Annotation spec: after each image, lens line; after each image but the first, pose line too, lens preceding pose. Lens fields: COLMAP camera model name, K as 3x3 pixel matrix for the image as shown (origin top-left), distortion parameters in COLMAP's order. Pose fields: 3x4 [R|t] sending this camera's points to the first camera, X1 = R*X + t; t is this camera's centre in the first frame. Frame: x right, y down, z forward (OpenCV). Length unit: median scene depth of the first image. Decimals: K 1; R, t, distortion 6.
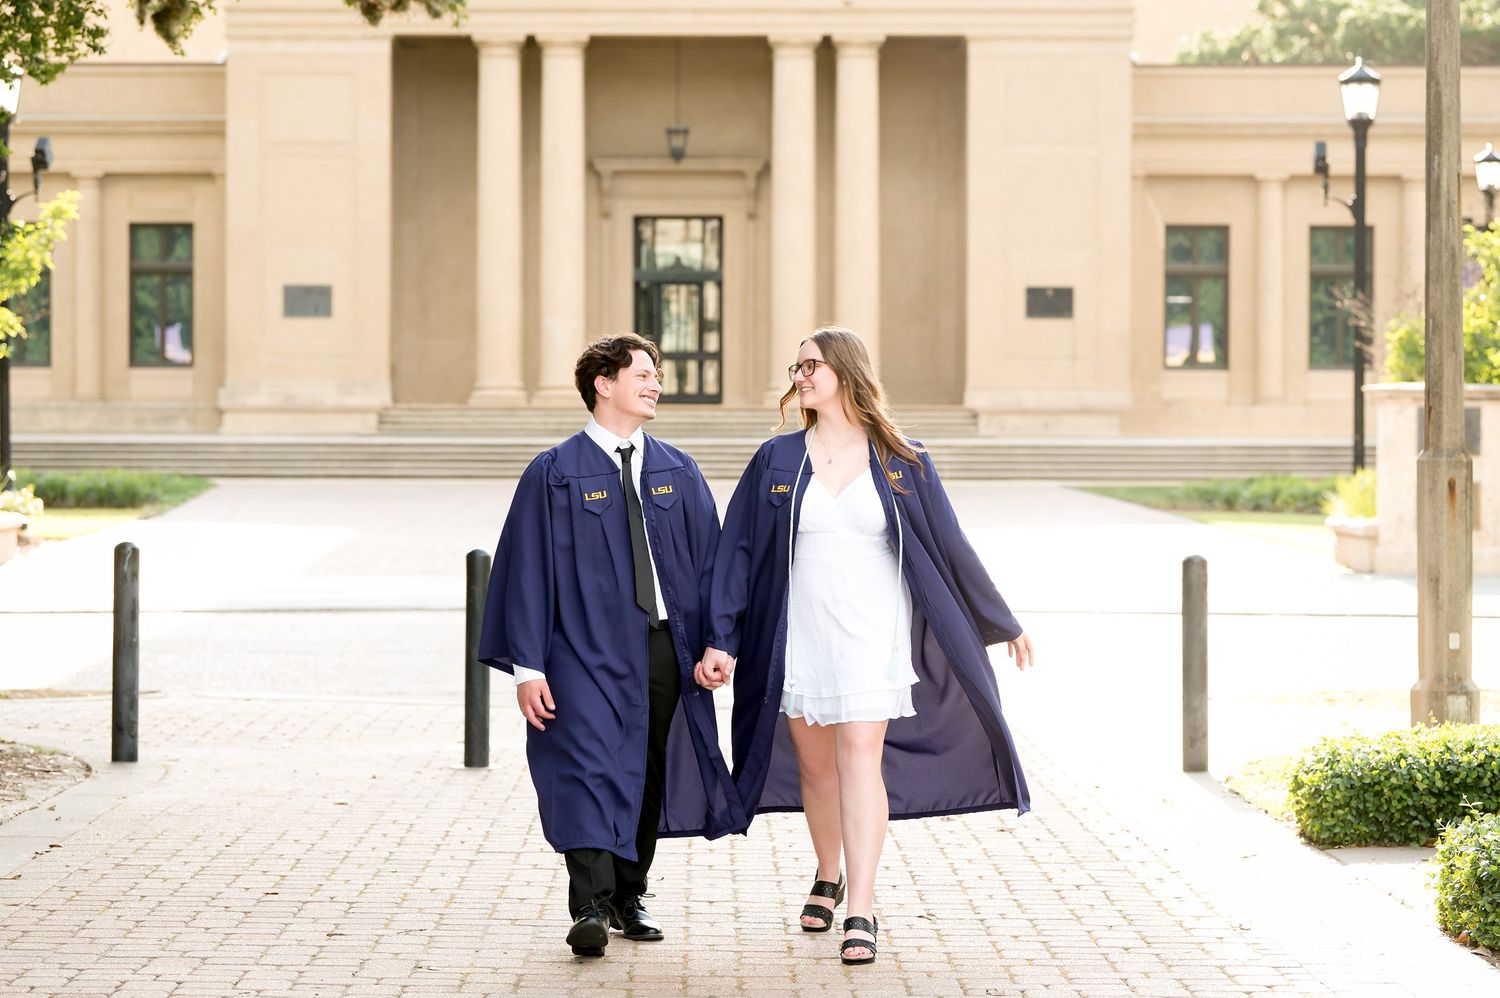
lens RADIAL K [[5872.7, 0, 750.0], [0, 5872.7, 499.0], [0, 0, 1]] dist [0.026169, 0.040321]
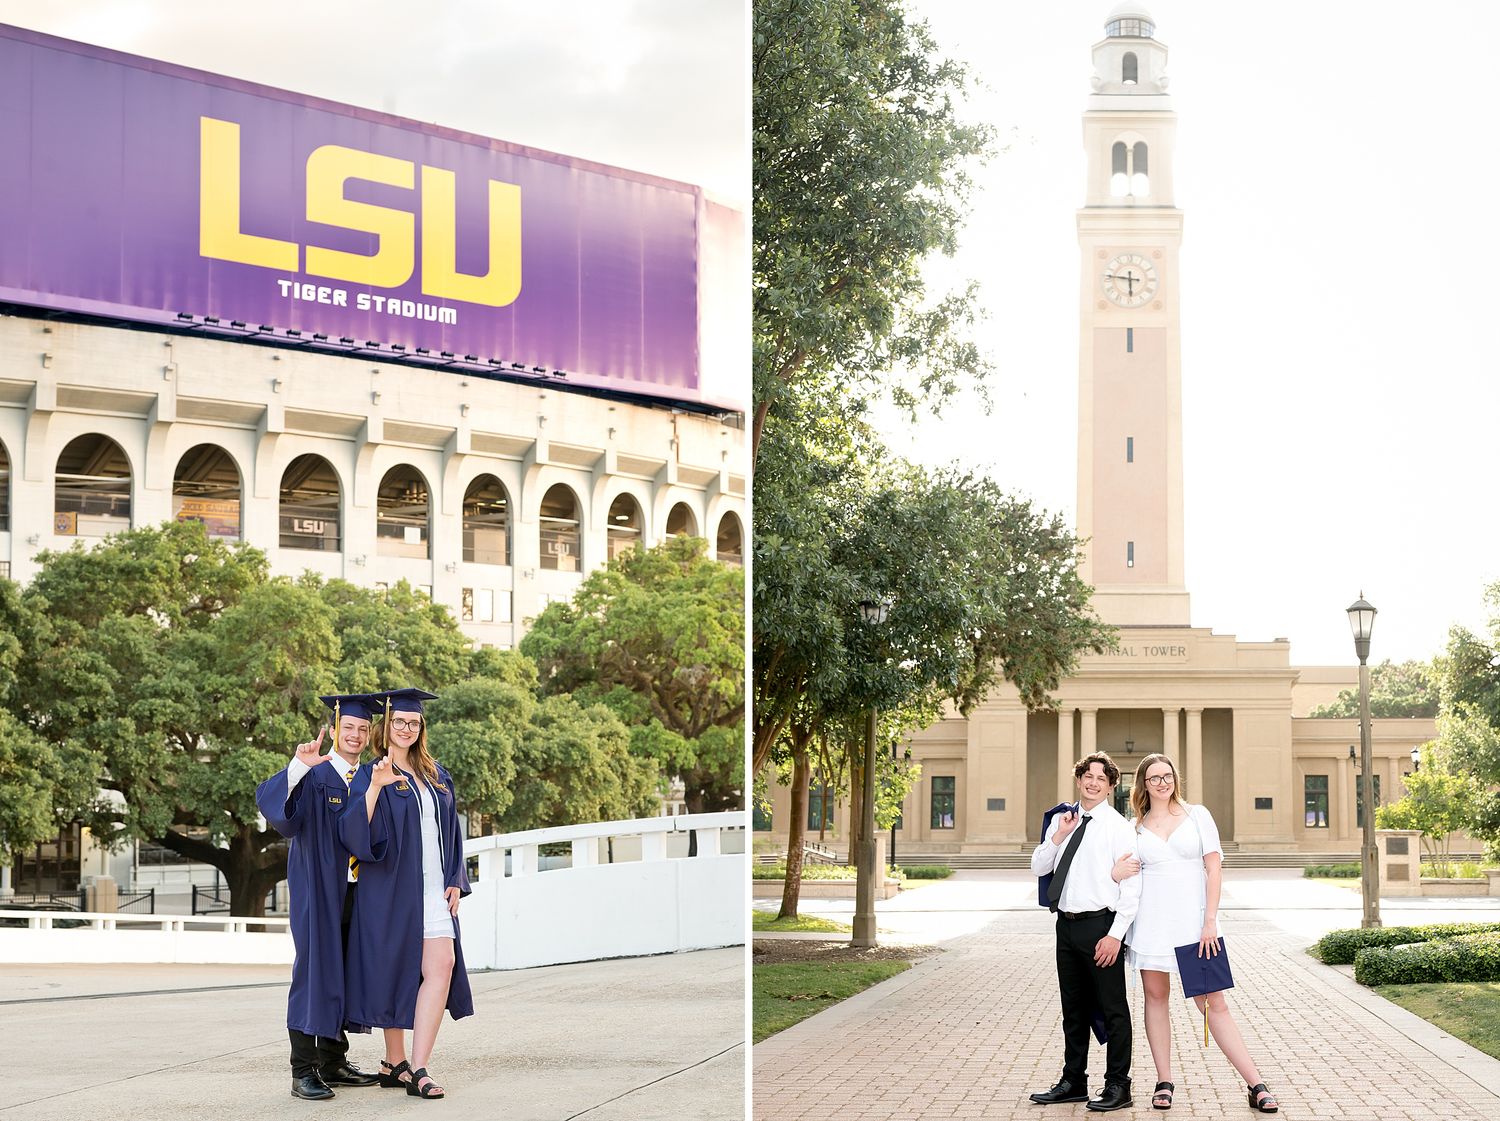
lens RADIAL K [[3760.3, 0, 750.0], [0, 3760.3, 560.5], [0, 0, 1]] dist [-0.401042, 1.113379]
pose [[0.993694, -0.006841, -0.111915, 0.007646], [-0.005088, 0.994357, -0.105964, 0.039697], [0.112008, 0.105866, 0.988052, -0.770329]]
